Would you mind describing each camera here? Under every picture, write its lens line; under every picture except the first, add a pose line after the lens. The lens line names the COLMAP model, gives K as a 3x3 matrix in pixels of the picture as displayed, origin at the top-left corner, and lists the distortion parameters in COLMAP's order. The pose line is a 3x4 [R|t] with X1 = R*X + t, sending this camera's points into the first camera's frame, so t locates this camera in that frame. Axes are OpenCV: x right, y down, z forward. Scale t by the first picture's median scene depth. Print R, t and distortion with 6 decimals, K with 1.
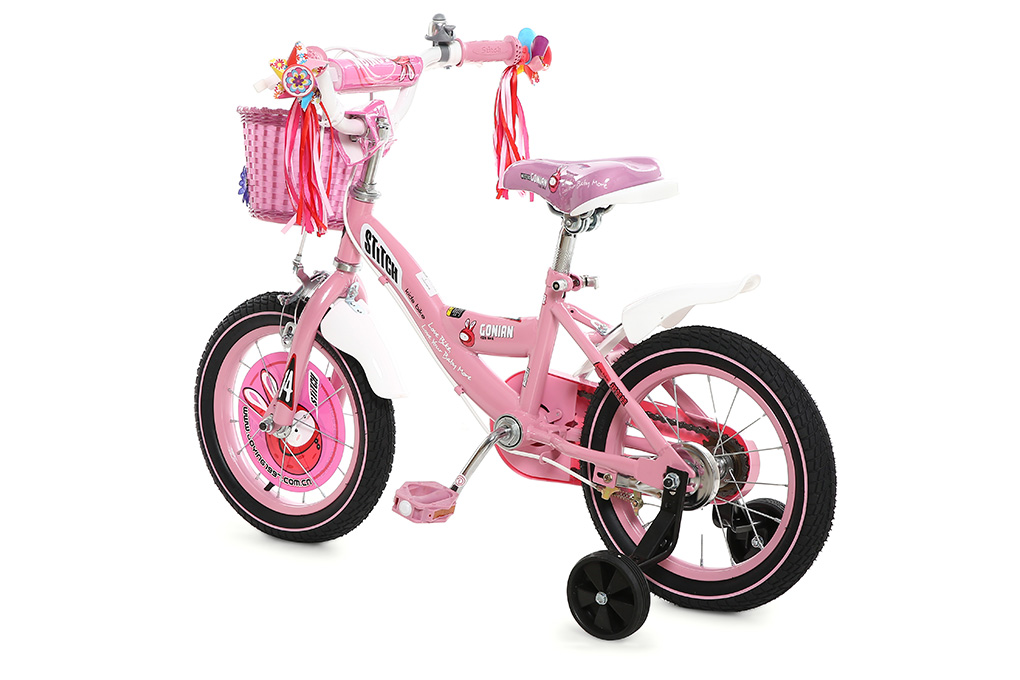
lens RADIAL K [[2080.9, 0, 508.7], [0, 2080.9, 307.3], [0, 0, 1]] dist [0.481807, 0.000000]
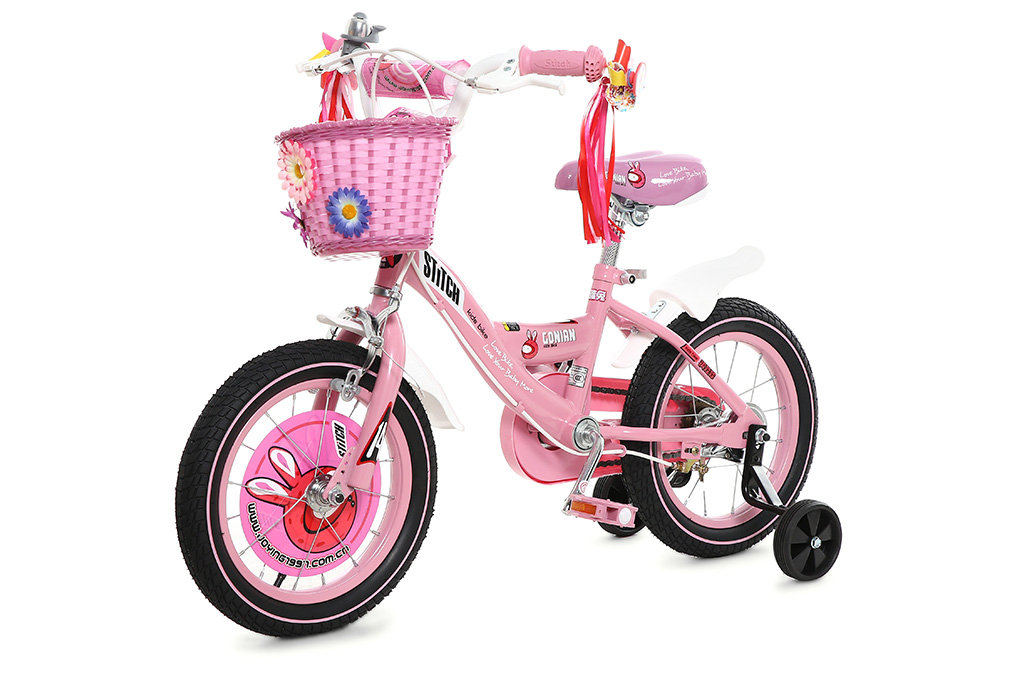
lens RADIAL K [[2080.9, 0, 505.2], [0, 2080.9, 335.2], [0, 0, 1]] dist [0.481807, 0.000000]
pose [[0.254999, -0.110383, 0.960620, -0.941720], [0.122416, 0.989154, 0.081166, -0.071147], [-0.959161, 0.096898, 0.265746, 0.743600]]
